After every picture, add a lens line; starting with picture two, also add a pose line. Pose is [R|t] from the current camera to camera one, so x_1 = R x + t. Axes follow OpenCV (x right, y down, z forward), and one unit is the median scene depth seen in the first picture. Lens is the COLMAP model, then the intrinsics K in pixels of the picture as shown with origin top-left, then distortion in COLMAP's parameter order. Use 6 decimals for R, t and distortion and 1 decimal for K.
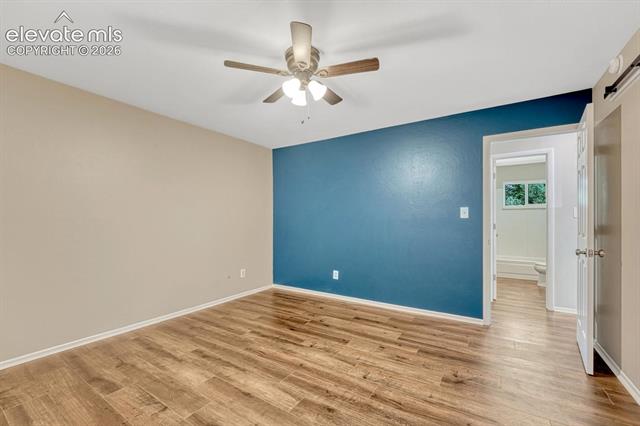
lens RADIAL K [[273.2, 0, 317.7], [0, 273.2, 217.7], [0, 0, 1]] dist [0.001370, 0.000181]
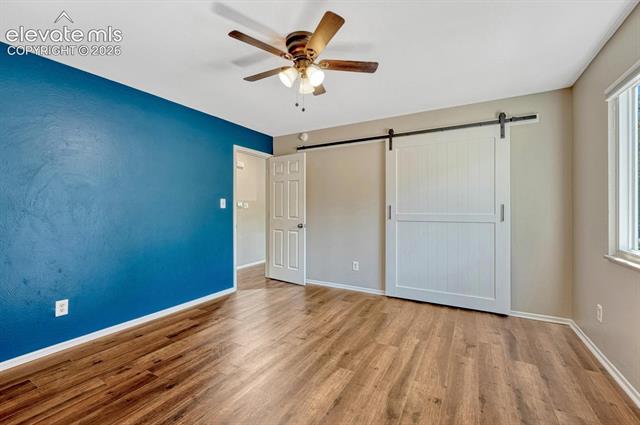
lens RADIAL K [[273.2, 0, 319.9], [0, 273.2, 209.8], [0, 0, 1]] dist [0.001370, 0.000181]
pose [[-0.065809, 0.003707, 0.997825, -0.876366], [-0.006263, 0.999972, -0.004128, 0.014444], [-0.997813, -0.006521, -0.065784, 0.850481]]
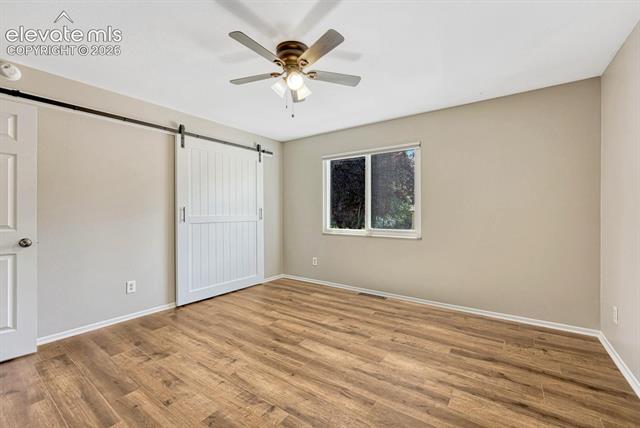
lens RADIAL K [[267.4, 0, 320.1], [0, 267.4, 213.5], [0, 0, 1]] dist [-0.000786, -0.000228]
pose [[-0.999137, 0.011096, 0.040019, -0.170670], [0.011197, 0.999935, 0.002289, 0.019368], [-0.039991, 0.002735, -0.999196, 1.688207]]
